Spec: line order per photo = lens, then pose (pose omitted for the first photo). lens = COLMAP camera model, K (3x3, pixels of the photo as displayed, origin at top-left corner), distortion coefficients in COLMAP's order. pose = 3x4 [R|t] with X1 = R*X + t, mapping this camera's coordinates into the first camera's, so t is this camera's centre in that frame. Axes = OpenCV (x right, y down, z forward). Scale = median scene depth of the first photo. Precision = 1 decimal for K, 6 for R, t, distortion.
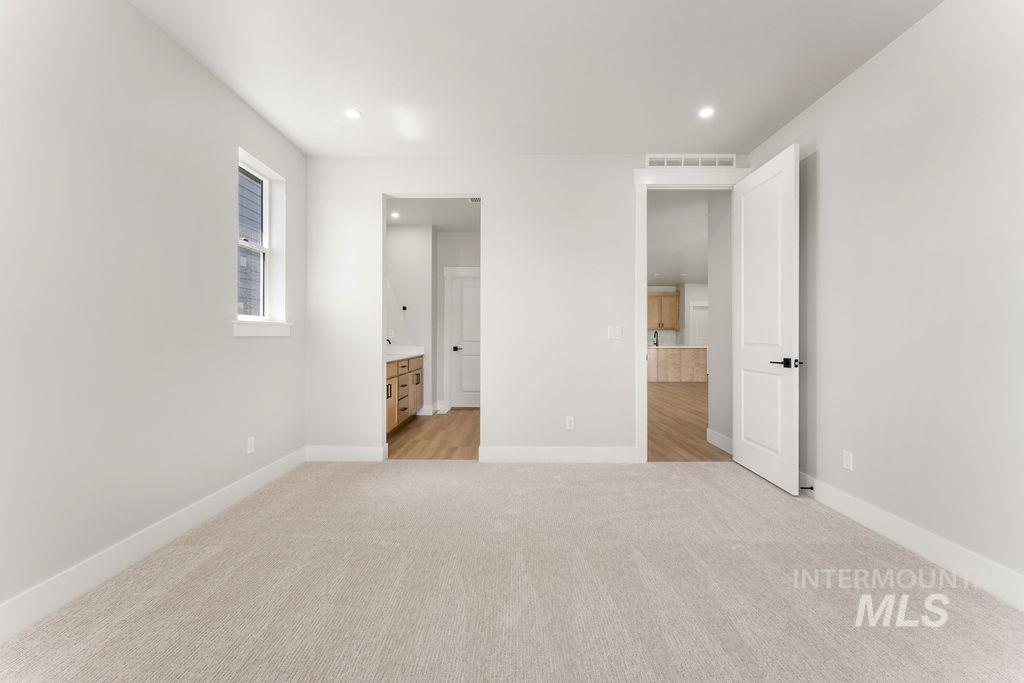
lens RADIAL K [[414.9, 0, 514.0], [0, 414.9, 336.9], [0, 0, 1]] dist [0.006394, -0.001077]
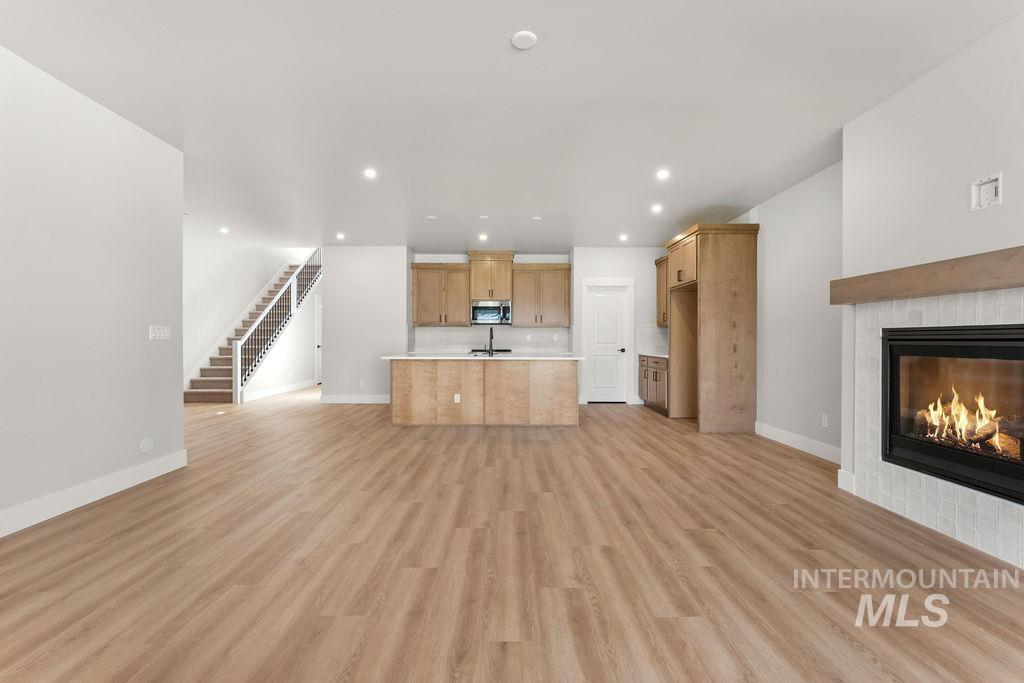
lens RADIAL K [[431.5, 0, 510.4], [0, 431.5, 340.1], [0, 0, 1]] dist [-0.006119, -0.002826]
pose [[0.999883, 0.003689, 0.014826, 0.370566], [-0.003729, 0.999990, 0.002647, 0.001854], [-0.014816, -0.002702, 0.999887, 0.464207]]
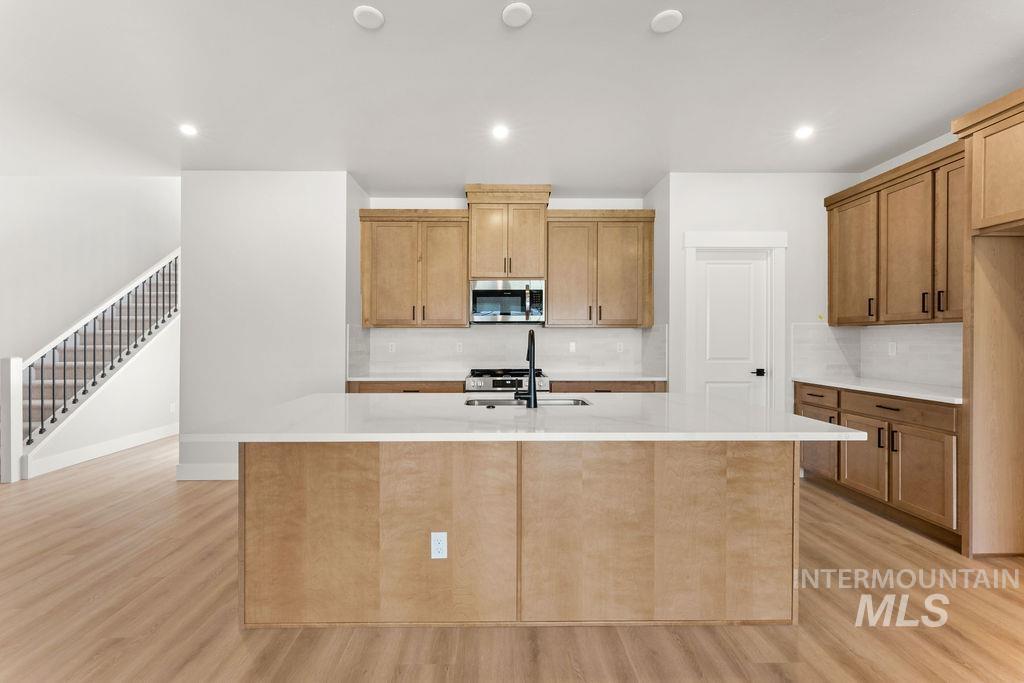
lens RADIAL K [[414.9, 0, 502.7], [0, 414.9, 338.1], [0, 0, 1]] dist [0.006394, -0.001077]
pose [[0.999856, 0.000193, 0.016943, 0.336246], [-0.000262, 0.999992, 0.004045, -0.011016], [-0.016943, -0.004049, 0.999848, 0.825847]]
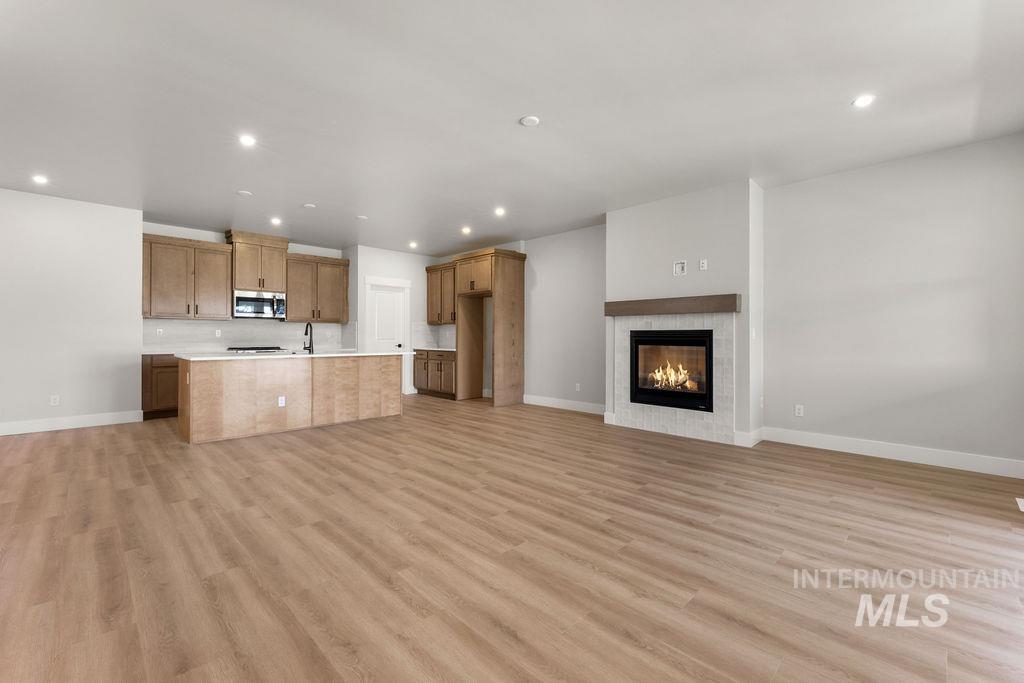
lens RADIAL K [[431.5, 0, 516.9], [0, 431.5, 339.4], [0, 0, 1]] dist [-0.006119, -0.002826]
pose [[0.703686, -0.001357, 0.710510, 0.156778], [-0.006011, 0.999951, 0.007863, 0.001123], [-0.710486, -0.009804, 0.703644, 0.475798]]
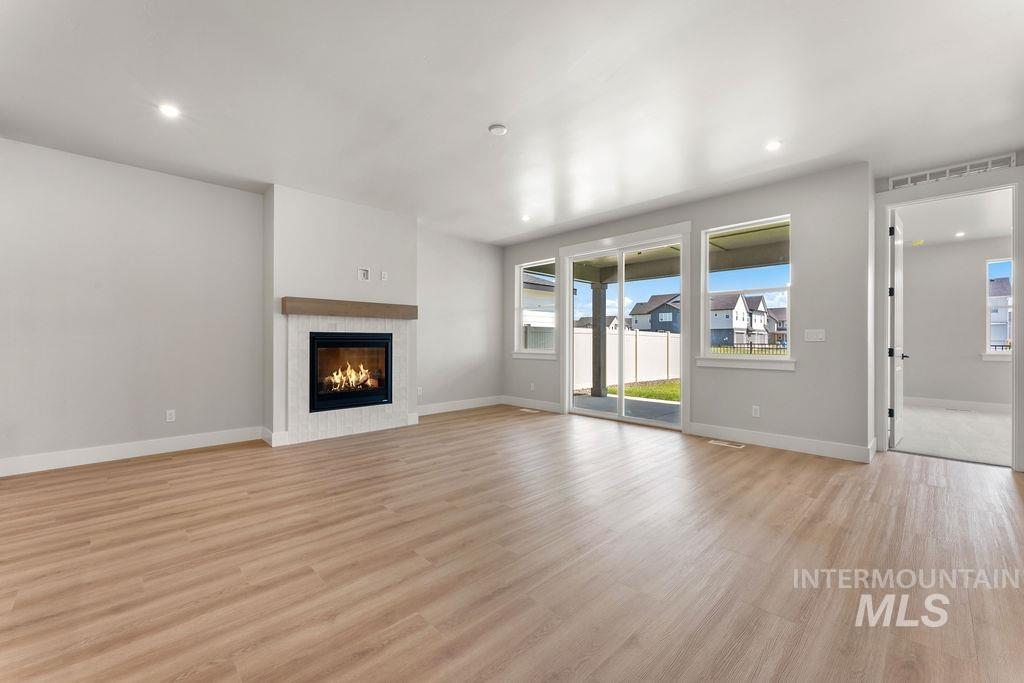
lens RADIAL K [[414.9, 0, 505.5], [0, 414.9, 326.6], [0, 0, 1]] dist [0.006394, -0.001077]
pose [[-0.700475, 0.019088, 0.713421, 0.156940], [-0.007812, 0.999377, -0.034408, 0.002227], [-0.713634, -0.029675, -0.699890, 0.896598]]
